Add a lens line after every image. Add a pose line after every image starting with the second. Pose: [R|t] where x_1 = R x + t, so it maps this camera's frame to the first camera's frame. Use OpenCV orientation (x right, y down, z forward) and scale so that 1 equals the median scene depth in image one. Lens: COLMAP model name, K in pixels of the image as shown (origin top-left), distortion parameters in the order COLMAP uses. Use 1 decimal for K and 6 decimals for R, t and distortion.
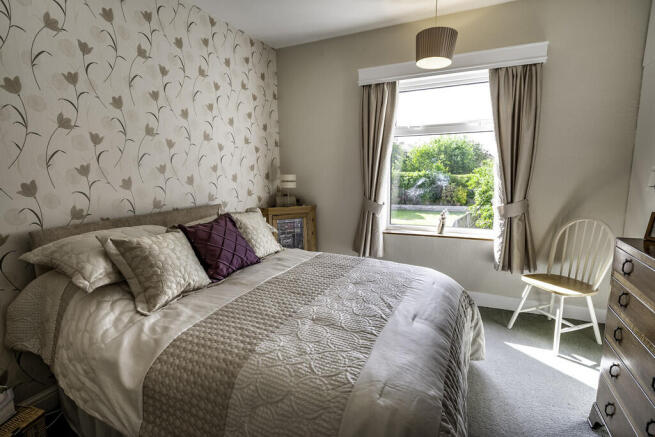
lens RADIAL K [[328.7, 0, 327.5], [0, 328.7, 218.5], [0, 0, 1]] dist [0.003479, -0.000986]
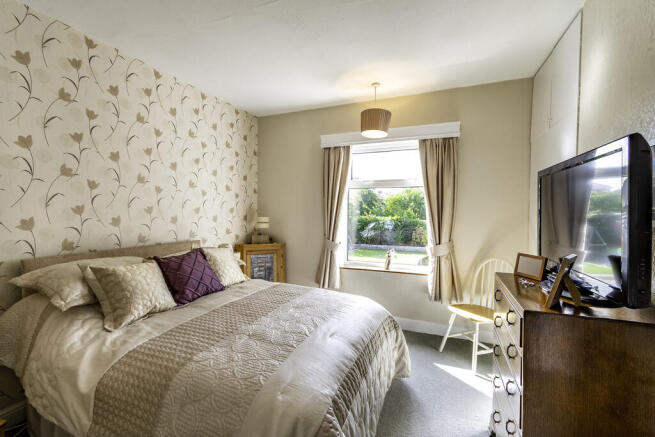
lens RADIAL K [[290.7, 0, 327.5], [0, 290.7, 218.5], [0, 0, 1]] dist [0.006324, 0.000748]
pose [[0.998987, 0.024126, 0.037982, 0.119892], [-0.019060, 0.991525, -0.128510, 0.005352], [-0.040761, 0.127656, 0.990981, -0.088747]]
